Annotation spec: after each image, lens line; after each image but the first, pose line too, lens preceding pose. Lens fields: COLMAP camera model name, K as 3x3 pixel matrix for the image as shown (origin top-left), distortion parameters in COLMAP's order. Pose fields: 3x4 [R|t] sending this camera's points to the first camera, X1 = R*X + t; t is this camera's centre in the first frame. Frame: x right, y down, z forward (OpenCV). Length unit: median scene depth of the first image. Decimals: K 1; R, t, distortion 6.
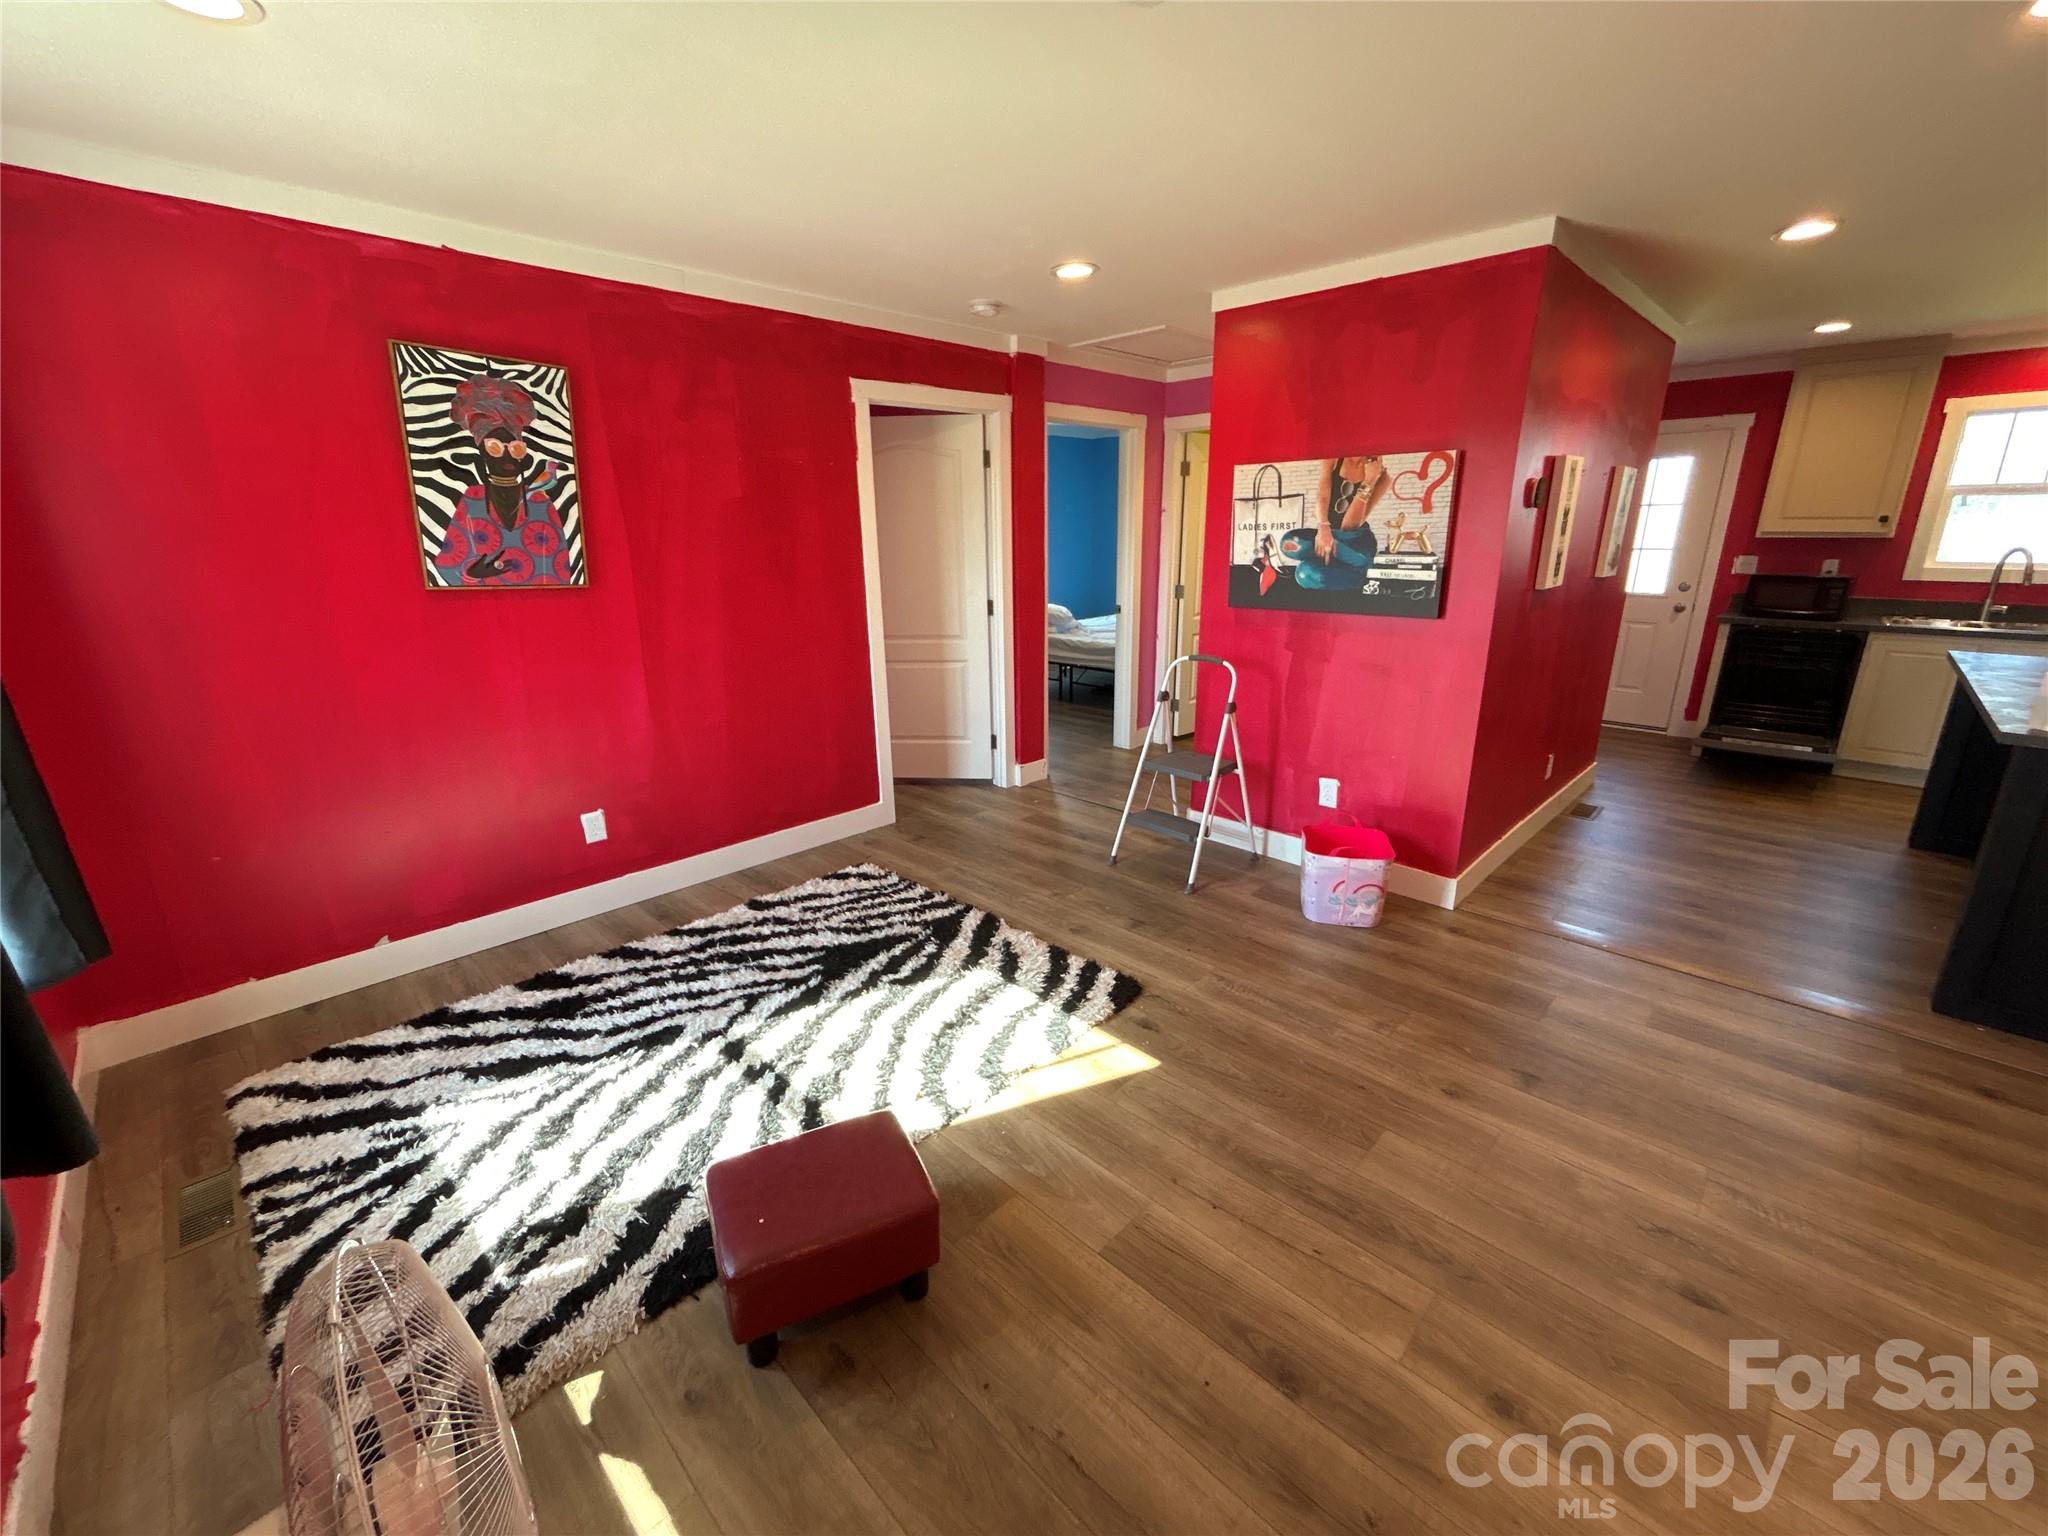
lens RADIAL K [[829.2, 0, 1014.3], [0, 829.2, 770.2], [0, 0, 1]] dist [-0.000216, -0.000525]
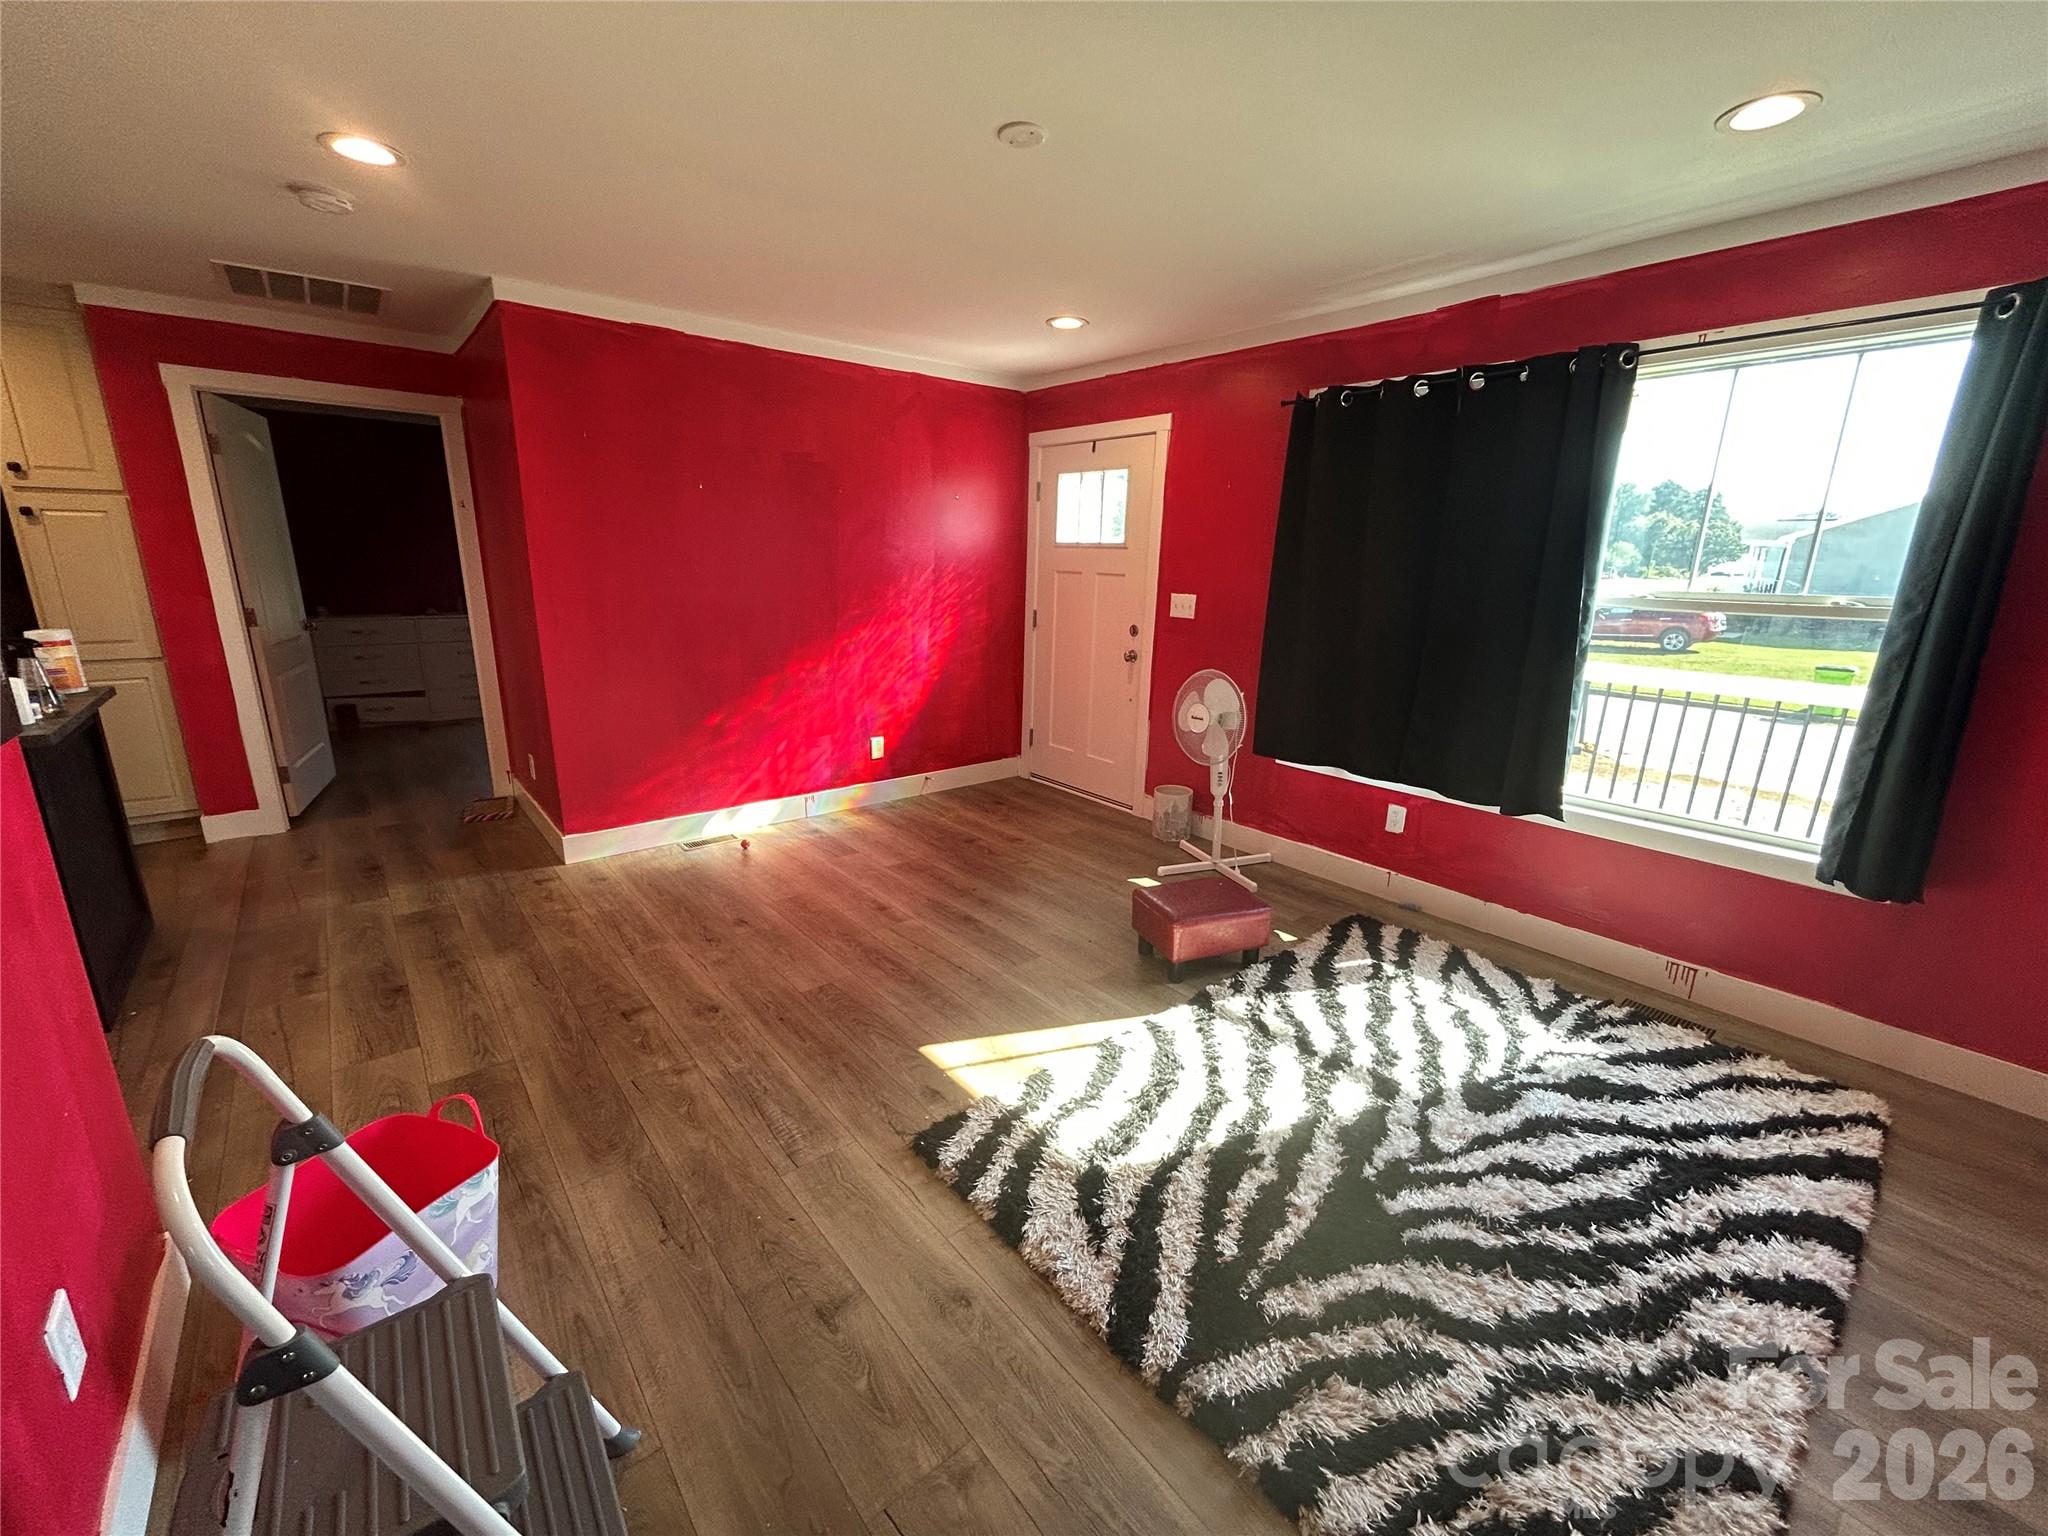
lens RADIAL K [[829.2, 0, 1014.3], [0, 829.2, 770.2], [0, 0, 1]] dist [-0.000216, -0.000525]
pose [[-0.994659, -0.036041, 0.096716, 0.003418], [0.019039, 0.856901, 0.515128, -0.395531], [-0.101442, 0.514219, -0.851639, 1.424422]]
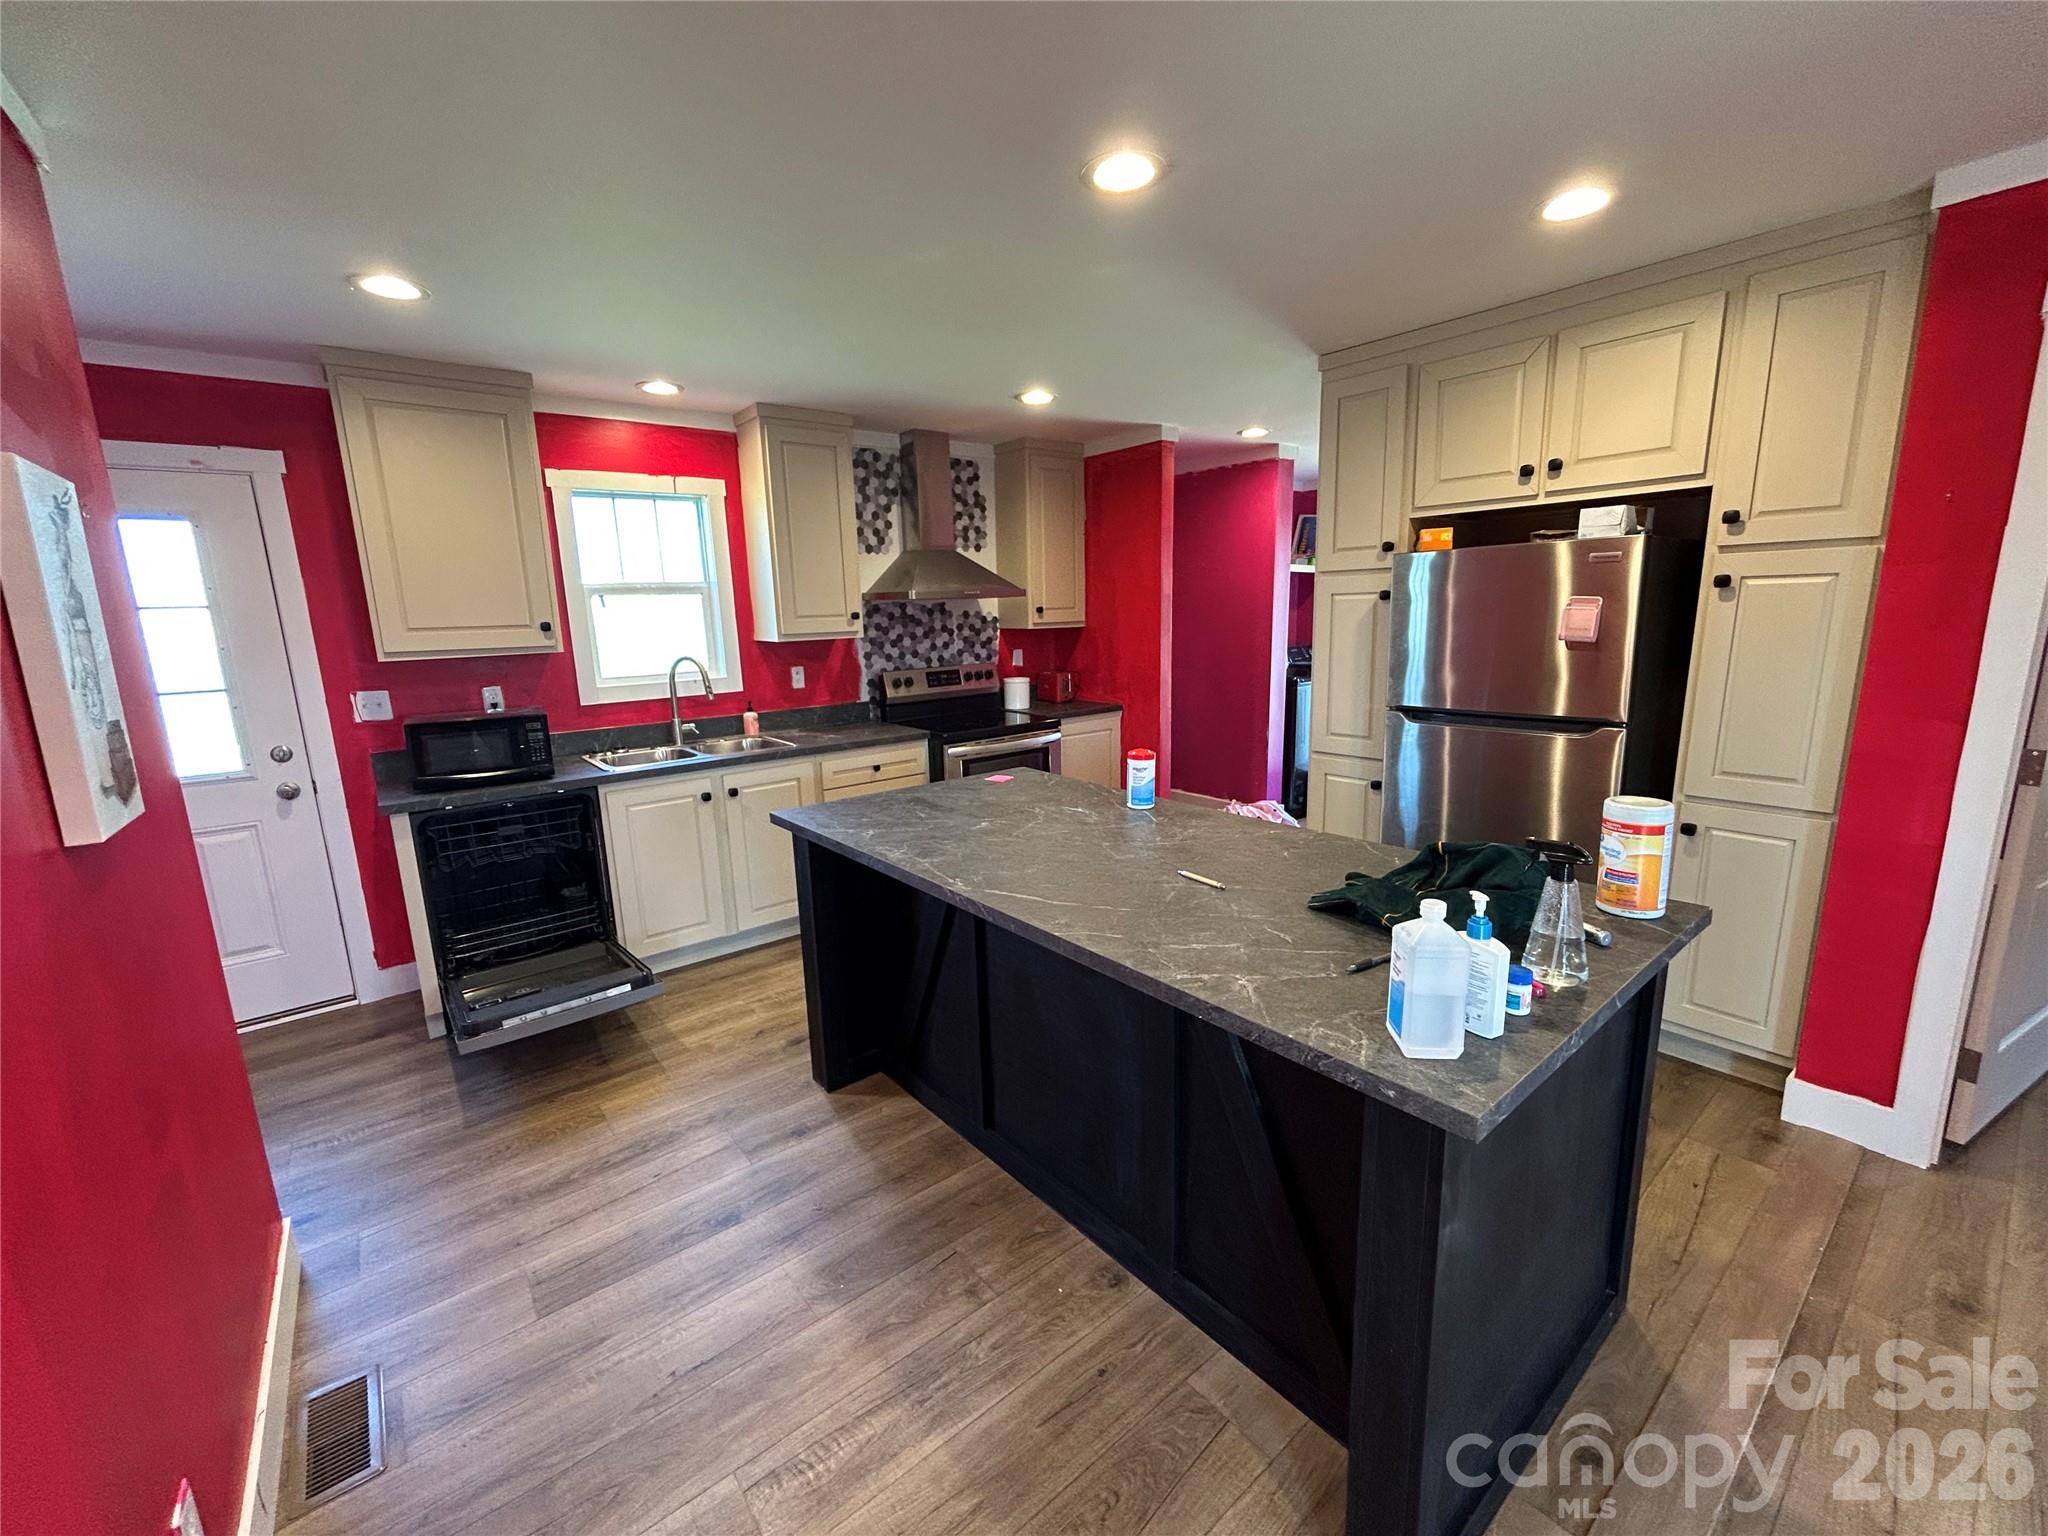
lens RADIAL K [[829.2, 0, 1014.3], [0, 829.2, 770.2], [0, 0, 1]] dist [-0.000216, -0.000525]
pose [[0.121978, -0.185777, 0.974991, 0.665013], [0.309966, 0.940325, 0.140393, -0.277881], [-0.942890, 0.285090, 0.172283, 0.907652]]
